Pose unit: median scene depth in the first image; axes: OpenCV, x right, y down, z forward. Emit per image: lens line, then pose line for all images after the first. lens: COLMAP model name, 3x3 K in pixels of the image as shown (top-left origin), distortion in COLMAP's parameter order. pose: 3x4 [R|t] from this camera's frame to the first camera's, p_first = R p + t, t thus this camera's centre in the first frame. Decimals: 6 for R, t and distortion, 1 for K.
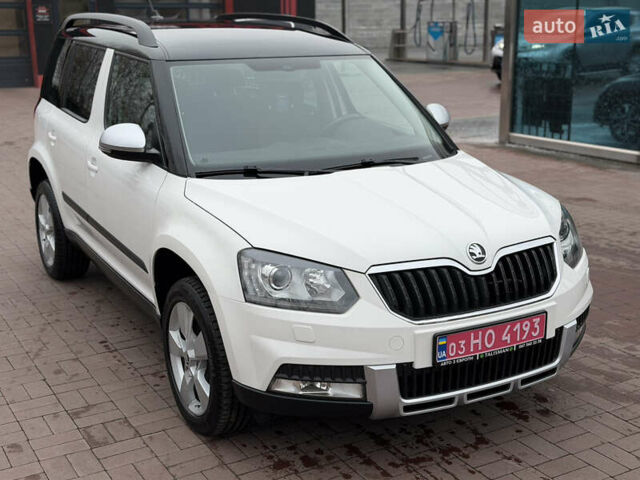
lens RADIAL K [[884.2, 0, 322.7], [0, 884.2, 242.8], [0, 0, 1]] dist [0.135527, -0.001068]
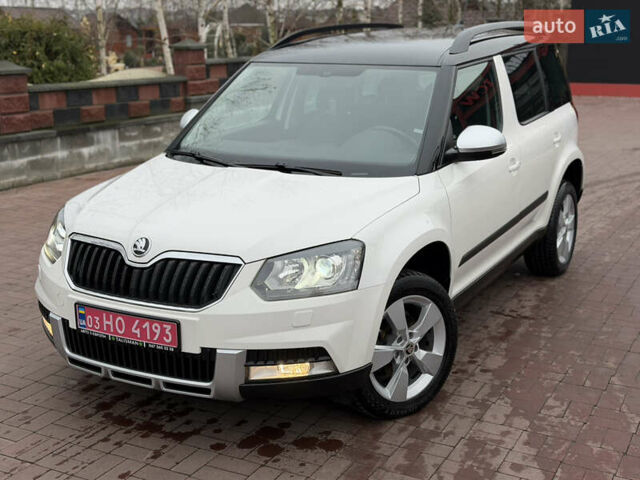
lens RADIAL K [[882.0, 0, 315.2], [0, 882.0, 240.3], [0, 0, 1]] dist [0.146296, -0.012240]
pose [[0.520838, 0.209818, -0.827469, 1.139914], [-0.217277, 0.969983, 0.109193, -0.154522], [0.825541, 0.122918, 0.550793, 0.575563]]
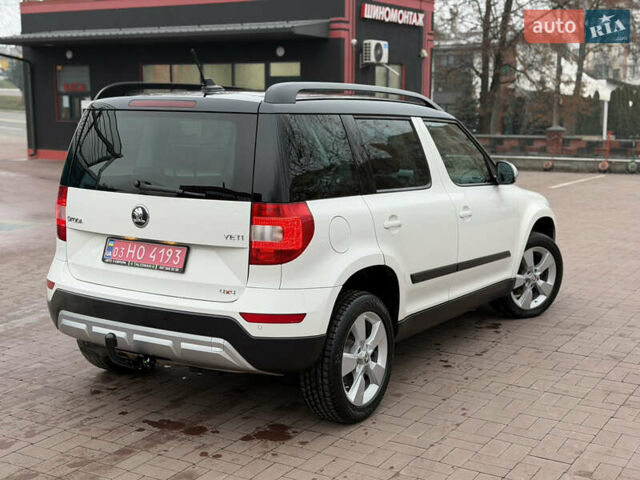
lens RADIAL K [[895.1, 0, 321.0], [0, 895.1, 228.8], [0, 0, 1]] dist [0.117236, -0.029032]
pose [[-0.485283, -0.120629, 0.865996, -1.643363], [0.217744, 0.942561, 0.253312, -0.561491], [-0.846810, 0.311494, -0.431143, 2.317378]]
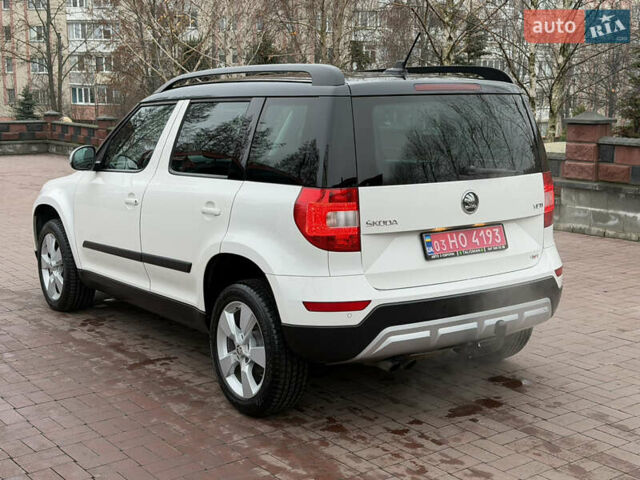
lens RADIAL K [[944.6, 0, 323.7], [0, 944.6, 205.4], [0, 0, 1]] dist [0.160546, -0.066110]
pose [[-0.994039, 0.020998, -0.106981, -0.064433], [-0.020494, 0.927794, 0.372530, -0.796022], [0.107079, 0.372501, -0.921833, 3.180451]]
